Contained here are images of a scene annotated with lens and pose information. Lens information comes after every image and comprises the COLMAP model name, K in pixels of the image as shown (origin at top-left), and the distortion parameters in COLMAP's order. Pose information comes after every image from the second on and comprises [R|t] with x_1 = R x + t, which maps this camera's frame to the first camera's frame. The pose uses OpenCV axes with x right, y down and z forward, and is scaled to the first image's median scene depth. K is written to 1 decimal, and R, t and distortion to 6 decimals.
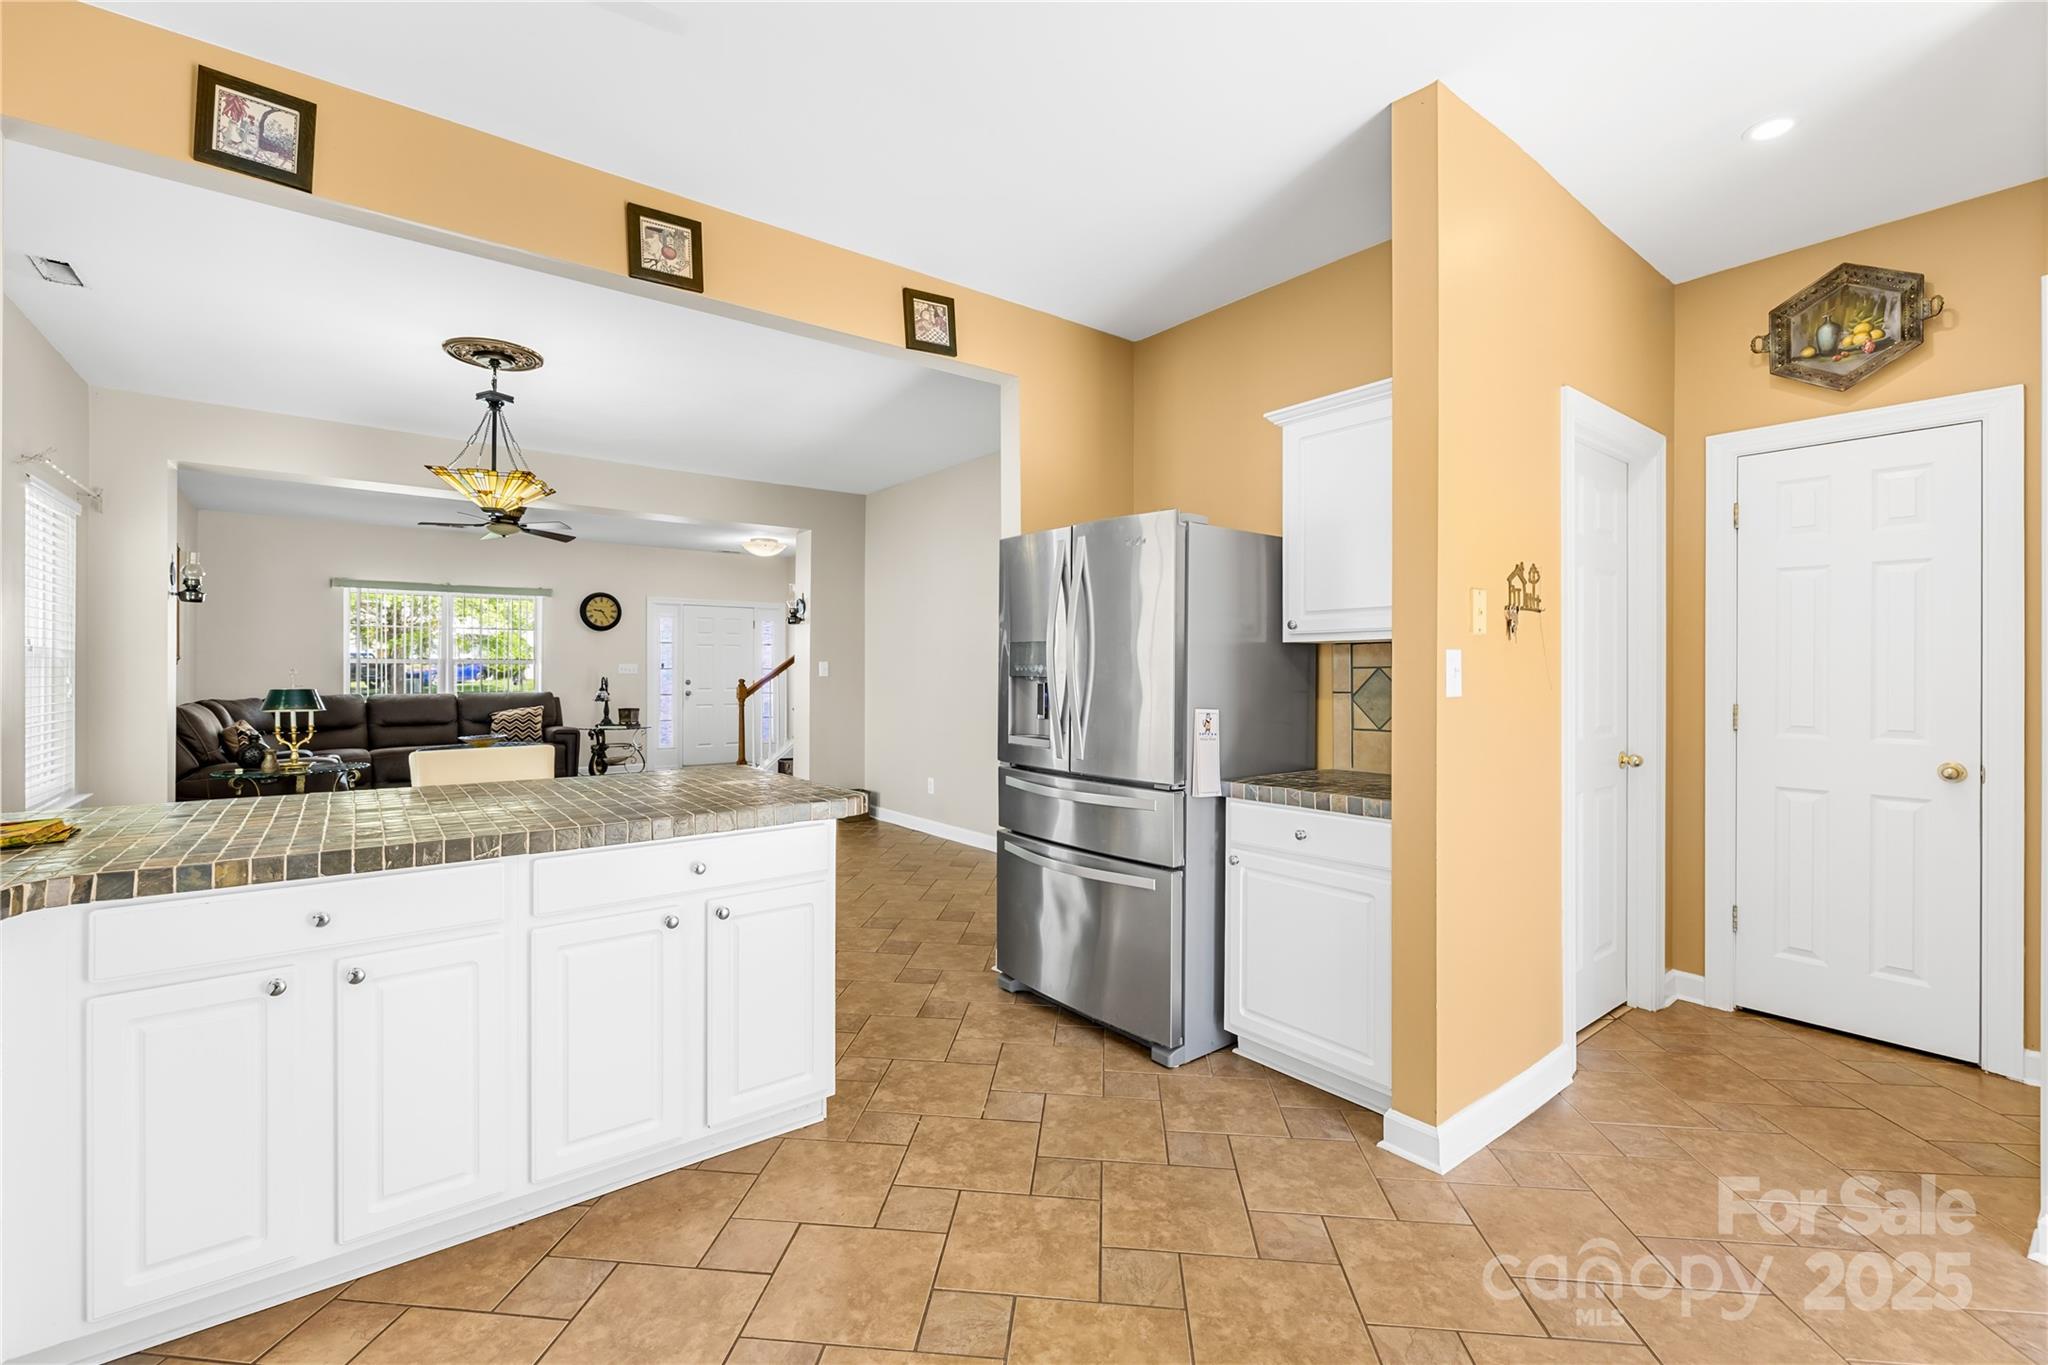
lens RADIAL K [[875.8, 0, 1012.7], [0, 875.8, 667.5], [0, 0, 1]] dist [0.007093, -0.005500]
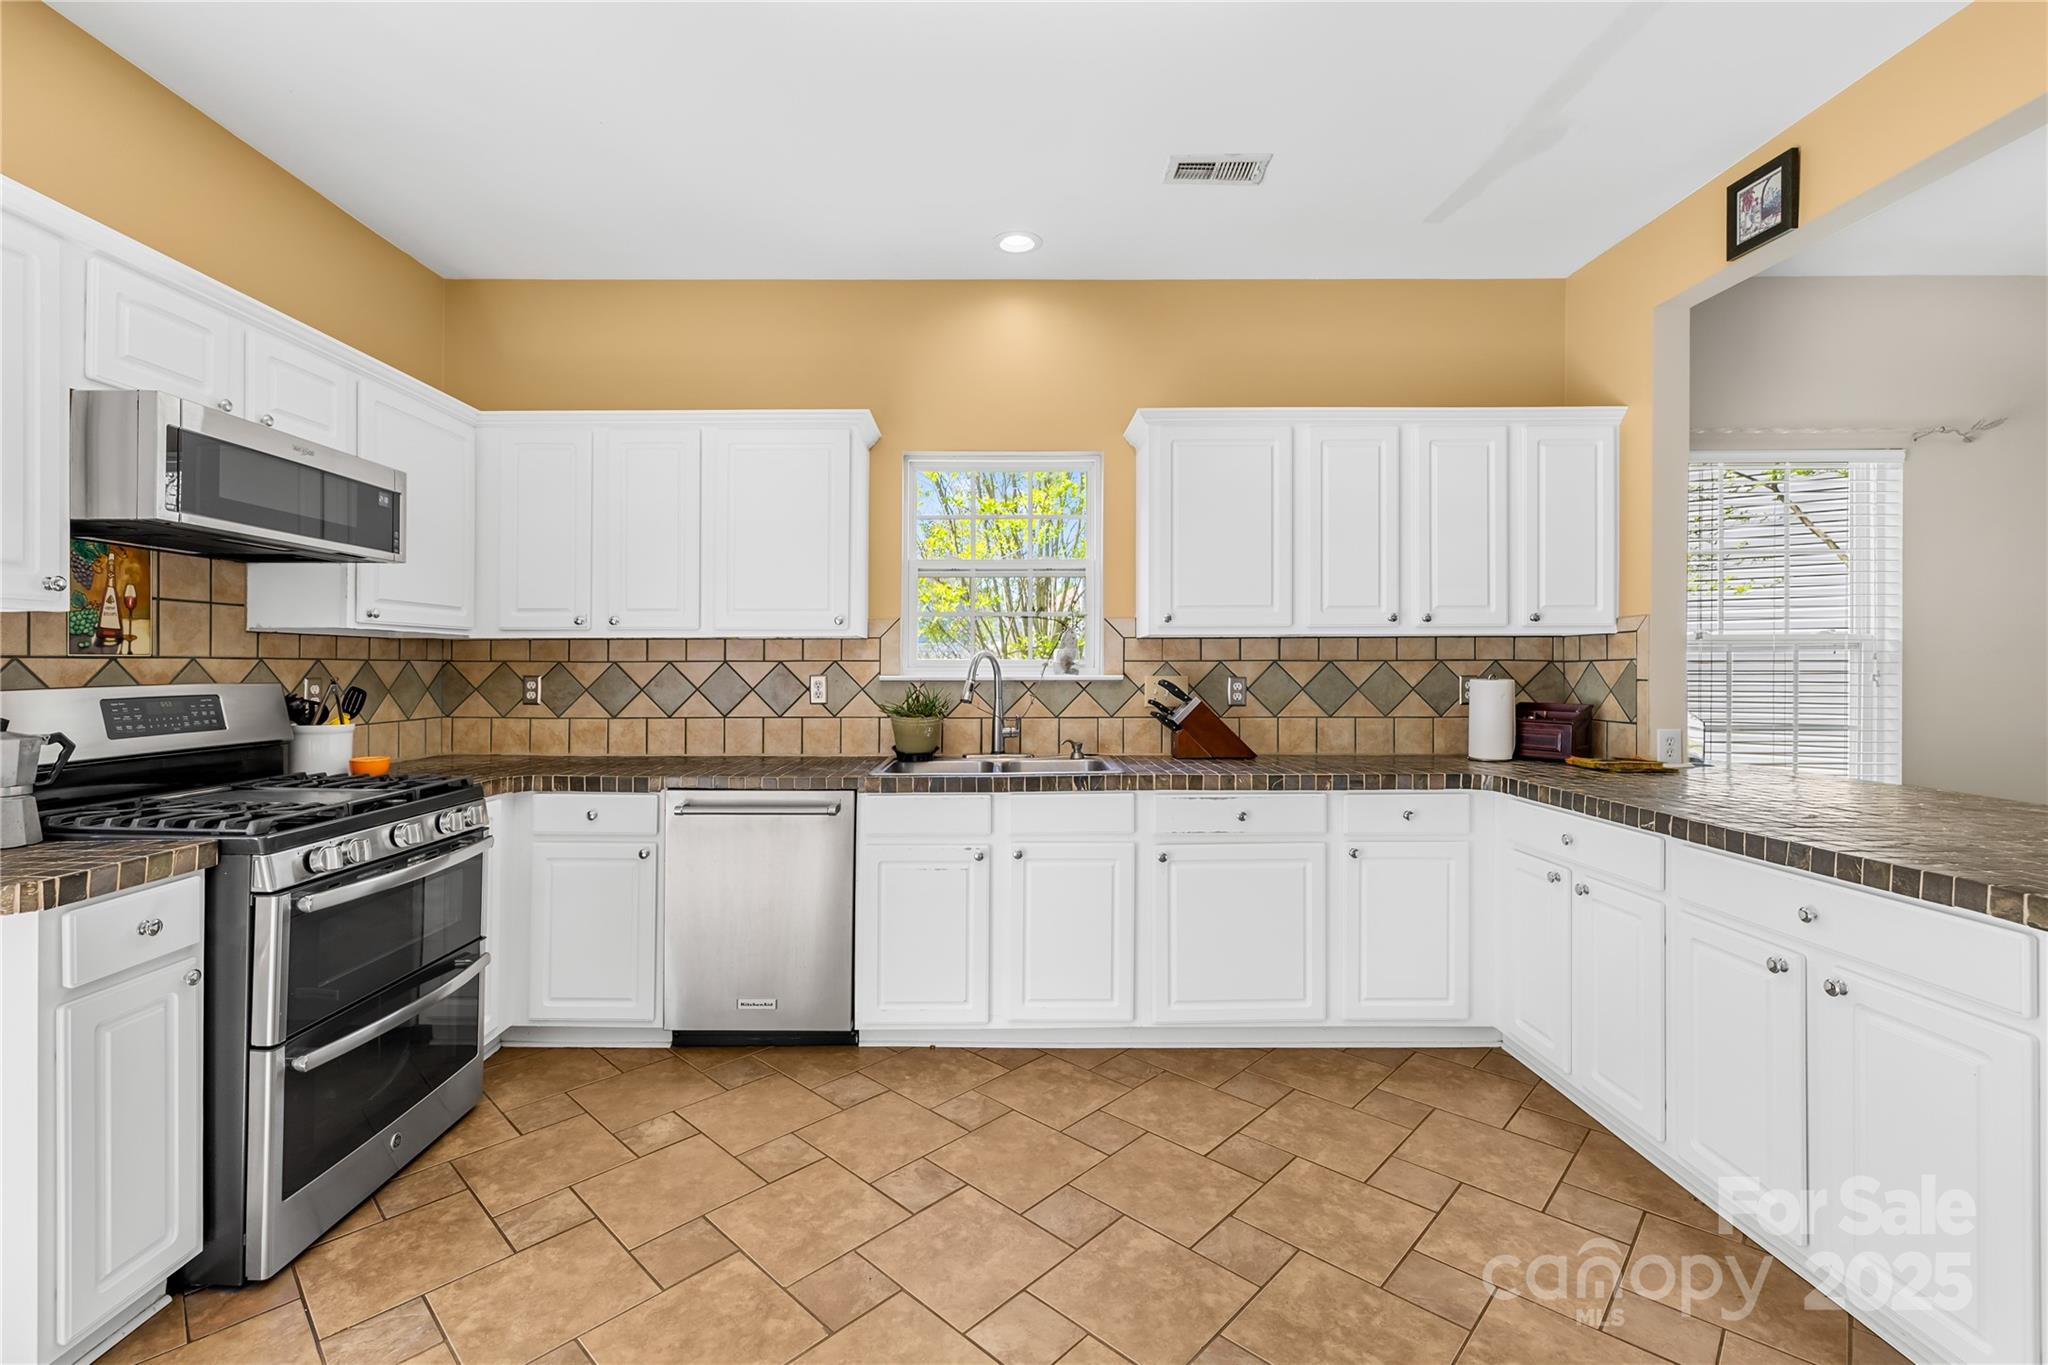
lens RADIAL K [[875.8, 0, 1012.7], [0, 875.8, 667.5], [0, 0, 1]] dist [0.007093, -0.005500]
pose [[-0.608803, 0.003021, -0.793316, 0.261829], [0.003228, 0.999994, 0.001330, 0.002016], [0.793315, -0.001751, -0.608809, 0.346303]]
